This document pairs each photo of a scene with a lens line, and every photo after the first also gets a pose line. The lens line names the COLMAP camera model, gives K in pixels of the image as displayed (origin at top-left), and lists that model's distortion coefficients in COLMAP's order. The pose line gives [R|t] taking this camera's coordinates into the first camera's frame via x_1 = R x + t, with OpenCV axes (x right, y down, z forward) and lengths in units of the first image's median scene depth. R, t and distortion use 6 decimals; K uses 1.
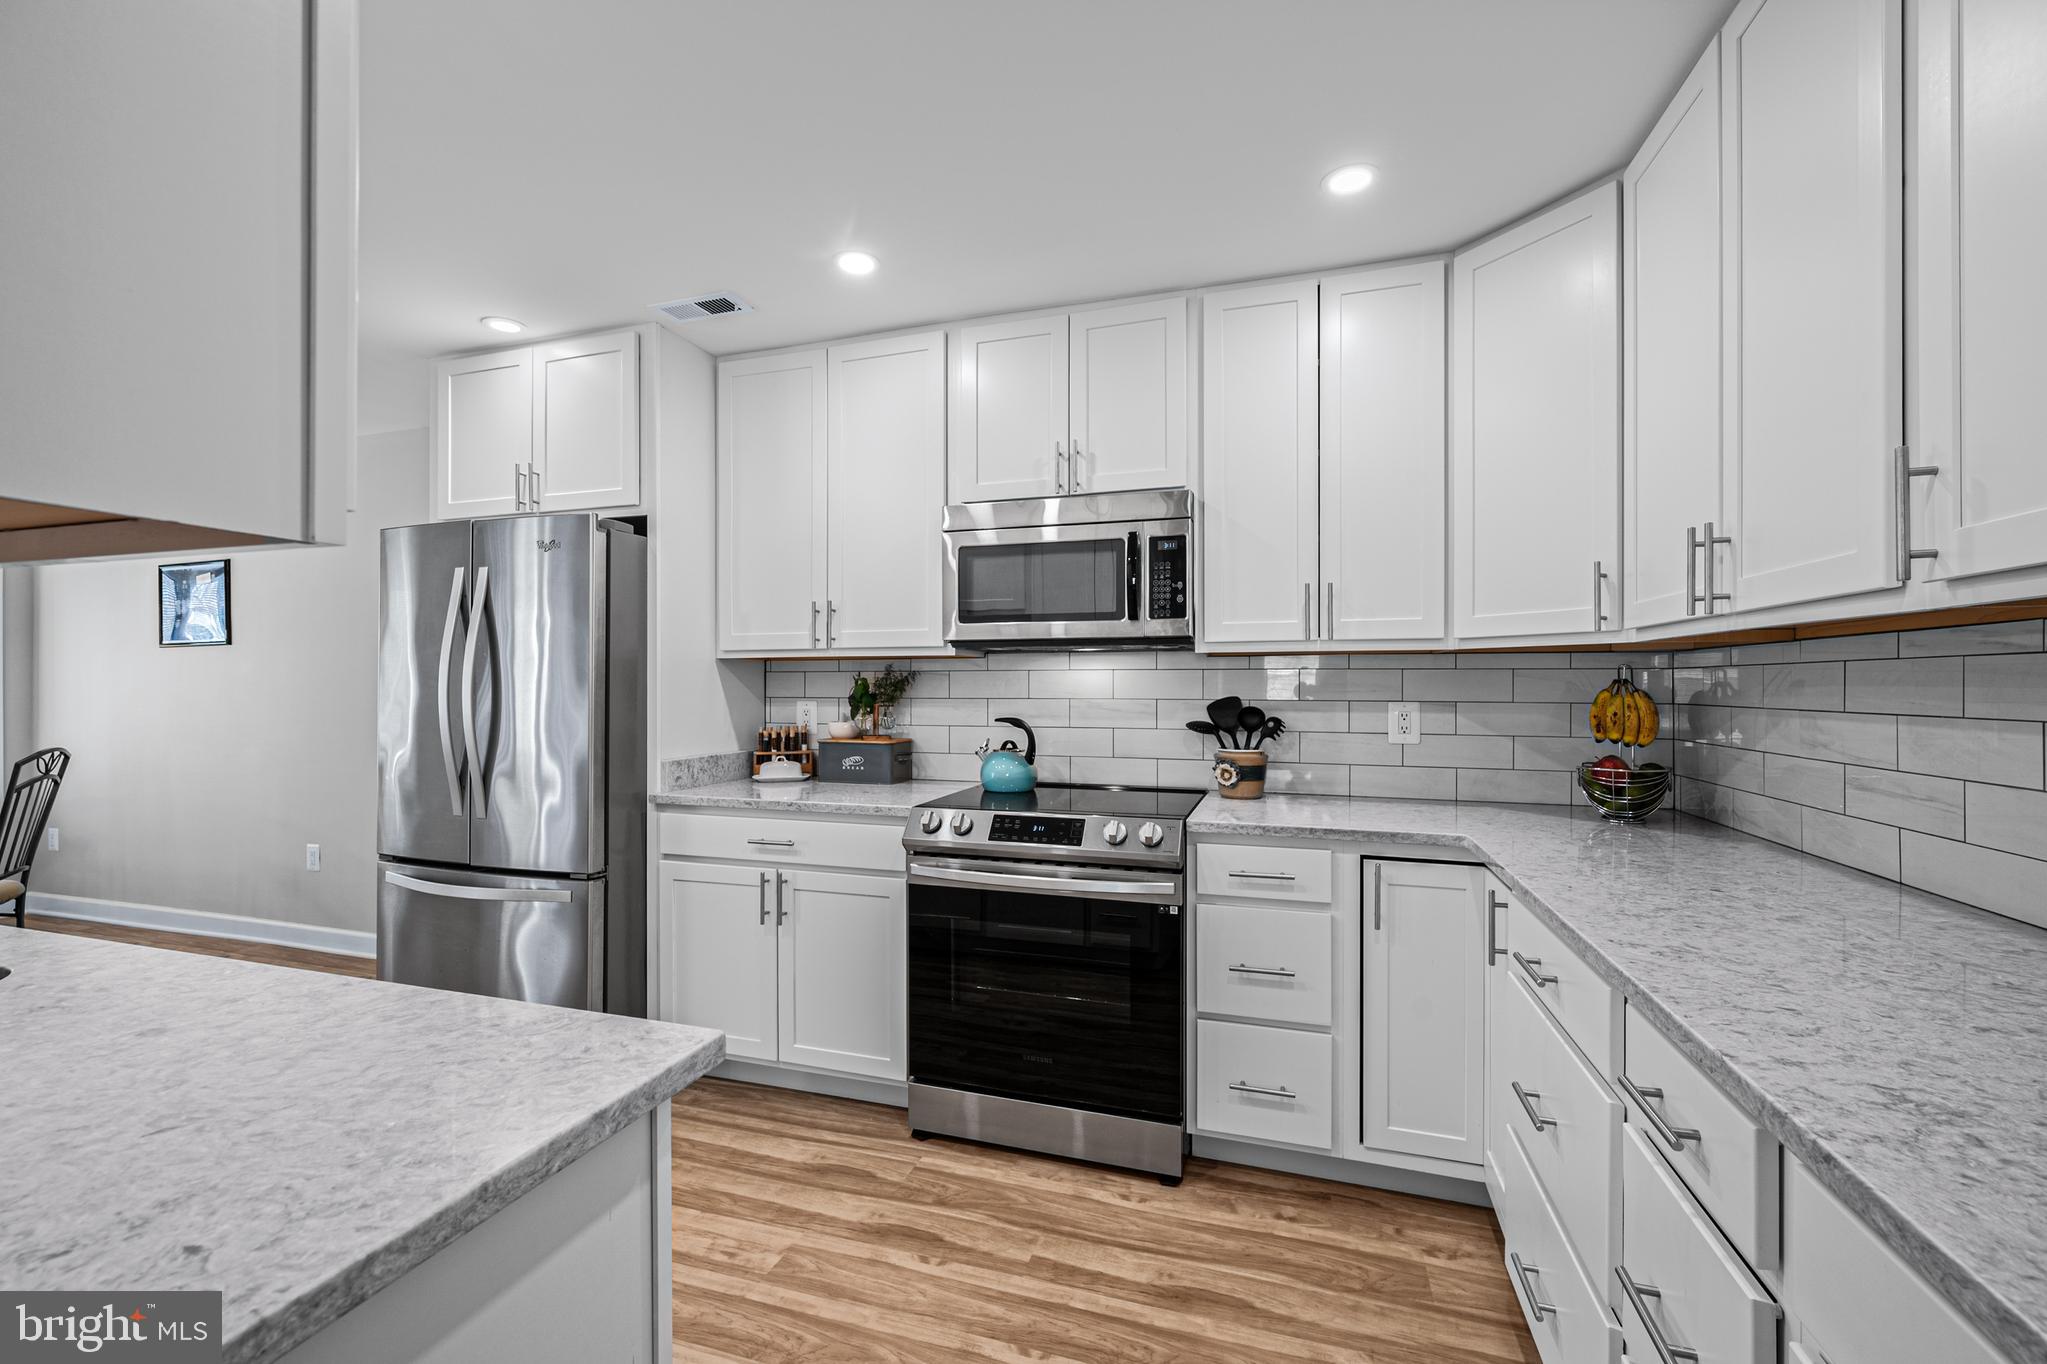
lens RADIAL K [[832.8, 0, 1022.4], [0, 832.8, 688.4], [0, 0, 1]] dist [0.000012, -0.000017]
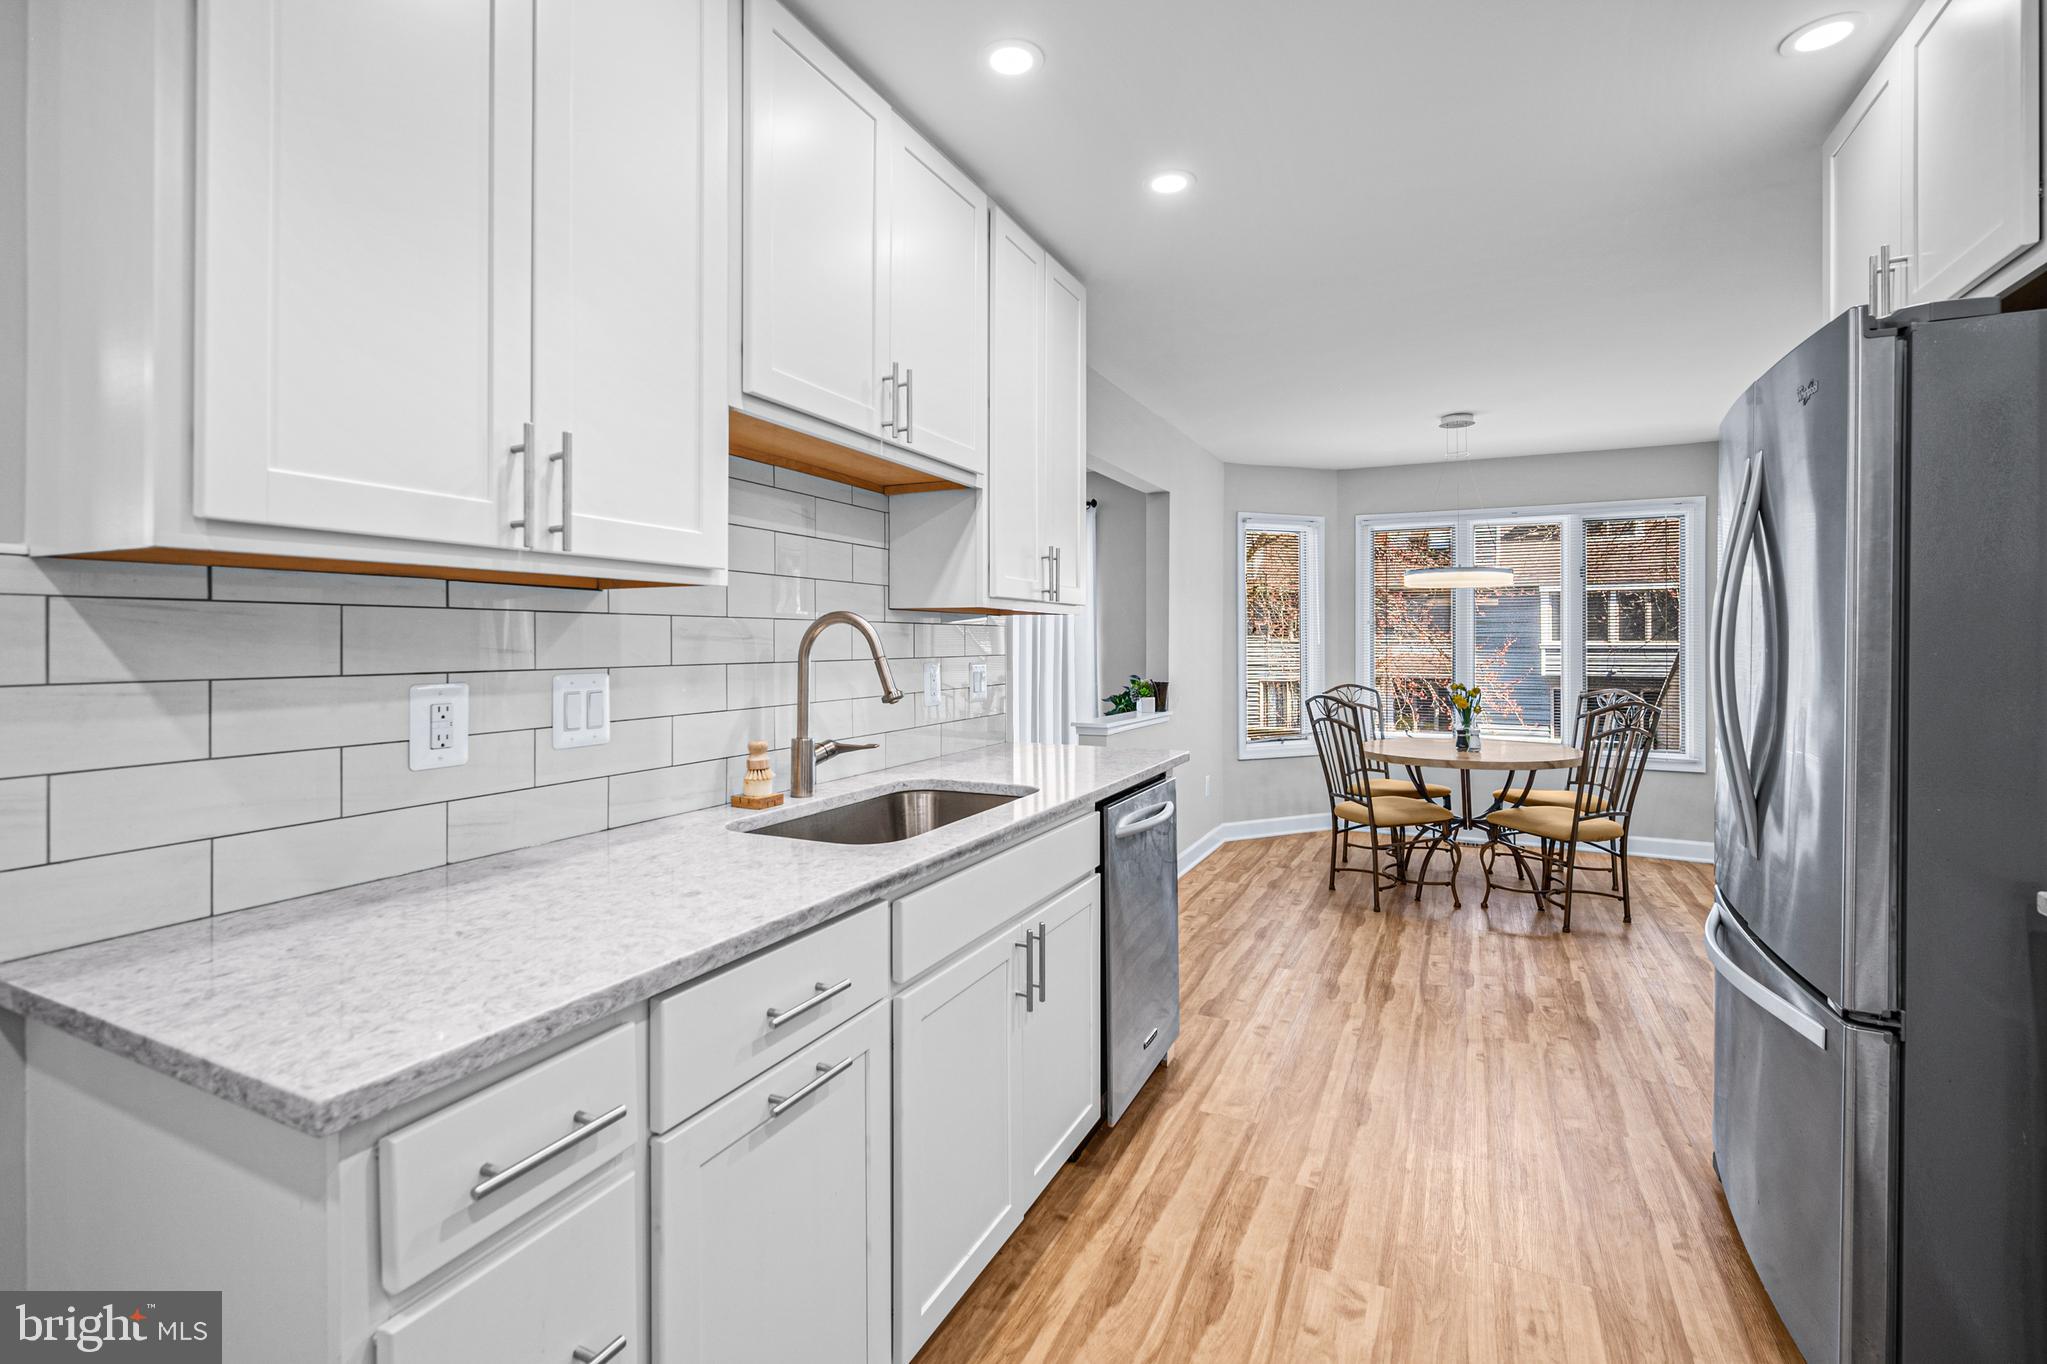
lens RADIAL K [[929.9, 0, 1021.7], [0, 929.9, 644.0], [0, 0, 1]] dist [0.004327, -0.000390]
pose [[-0.149001, 0.006892, -0.988813, 0.130991], [-0.009222, 0.999923, 0.008359, -0.005406], [0.988794, 0.010364, -0.148926, 0.600833]]
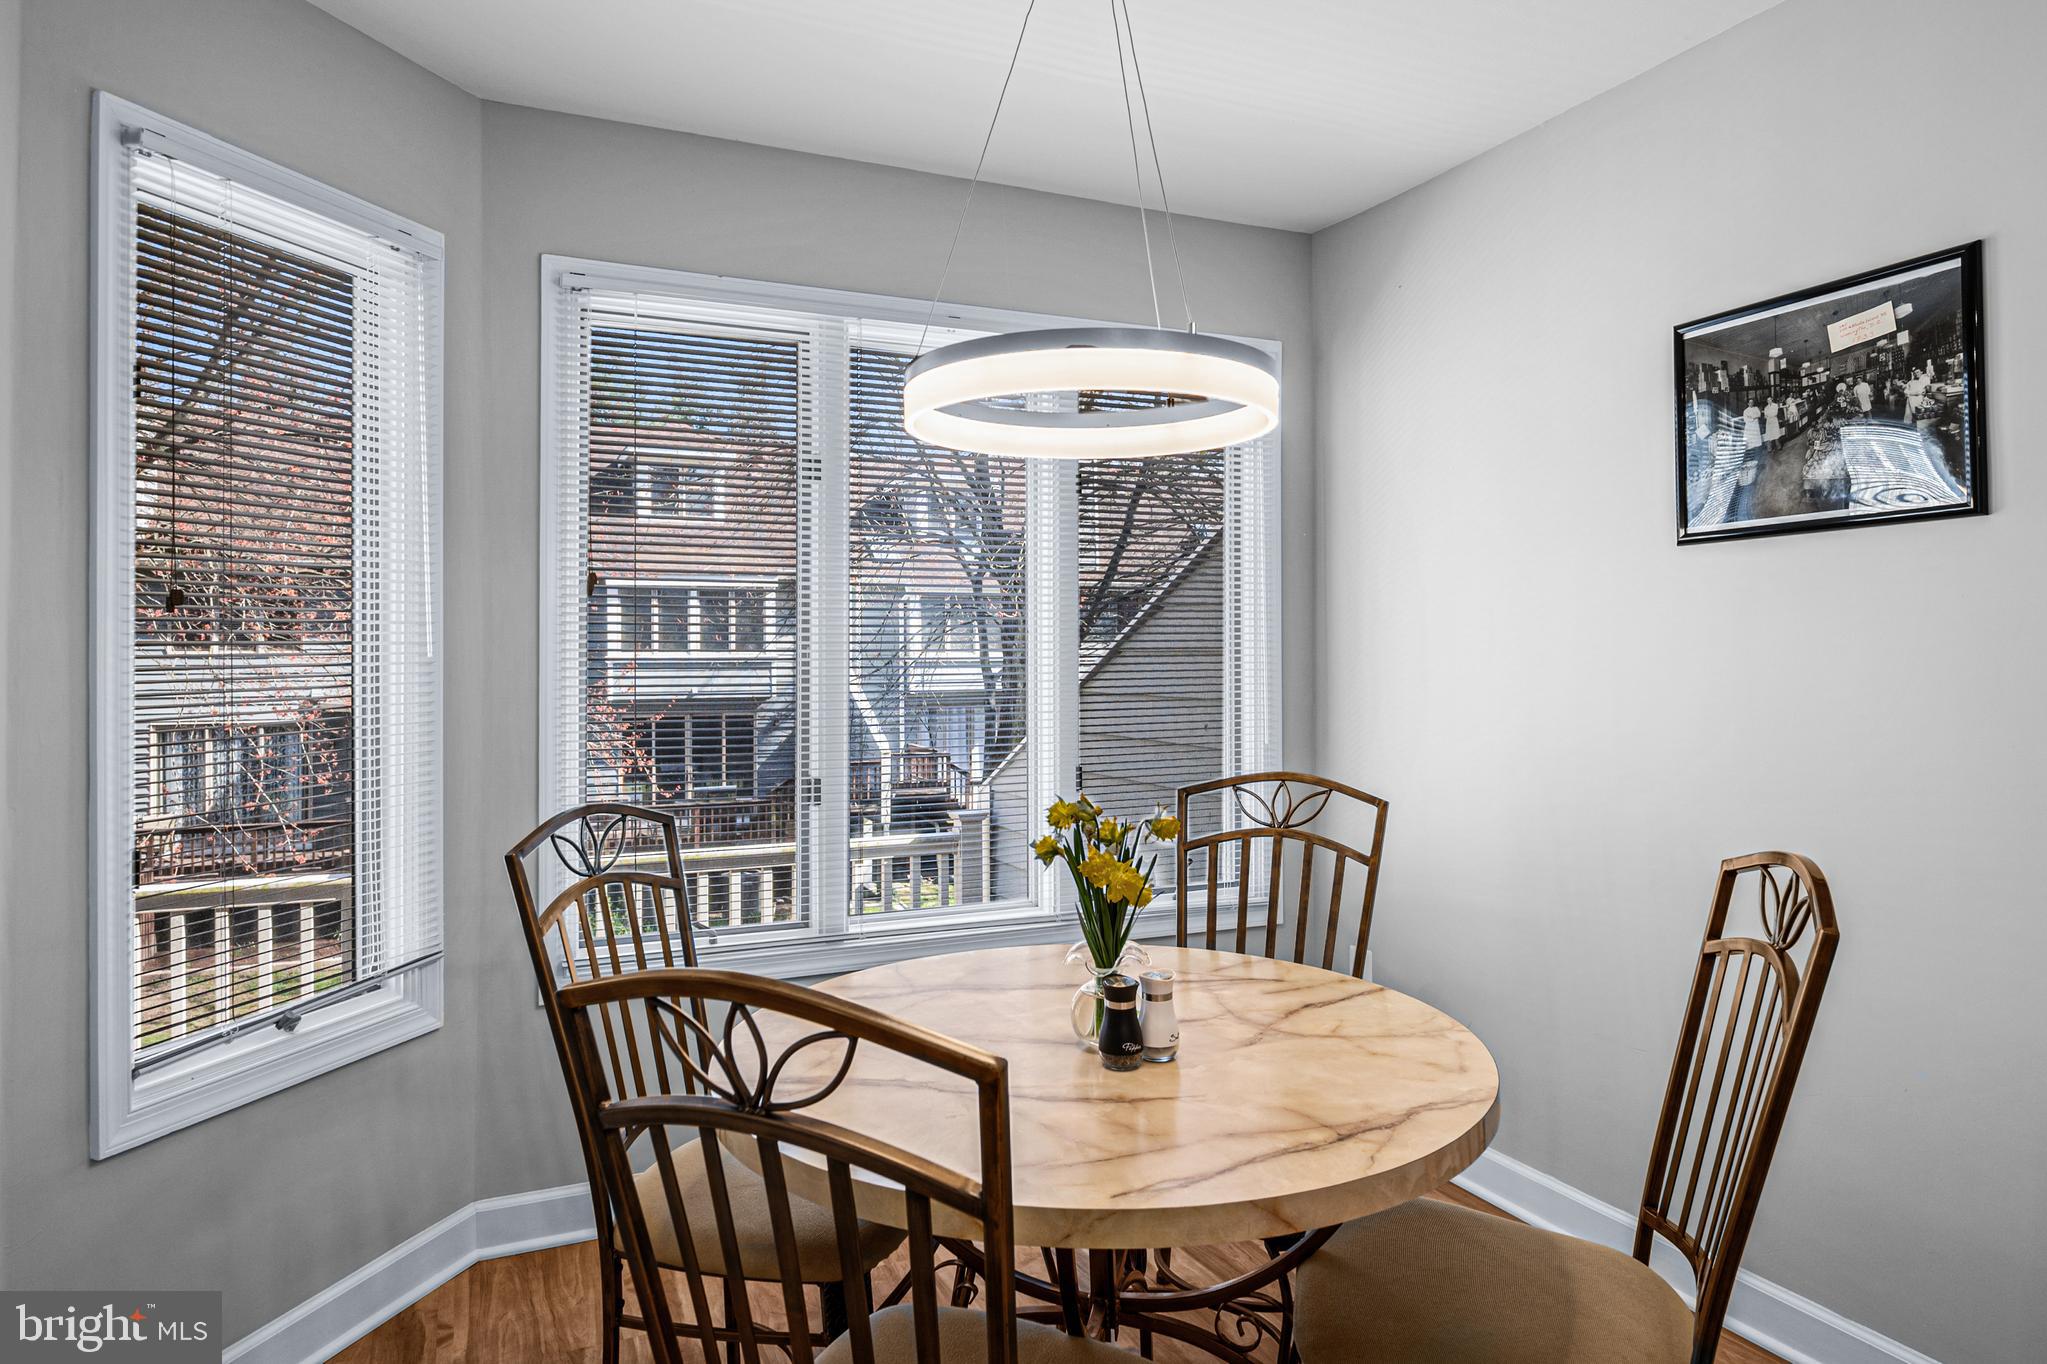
lens RADIAL K [[1237.7, 0, 1021.2], [0, 1237.7, 659.5], [0, 0, 1]] dist [-0.018454, -0.002986]
pose [[0.661442, 0.005951, -0.749972, -1.415360], [-0.005620, 0.999980, 0.002978, 0.002030], [0.749975, 0.002245, 0.661462, 0.725120]]
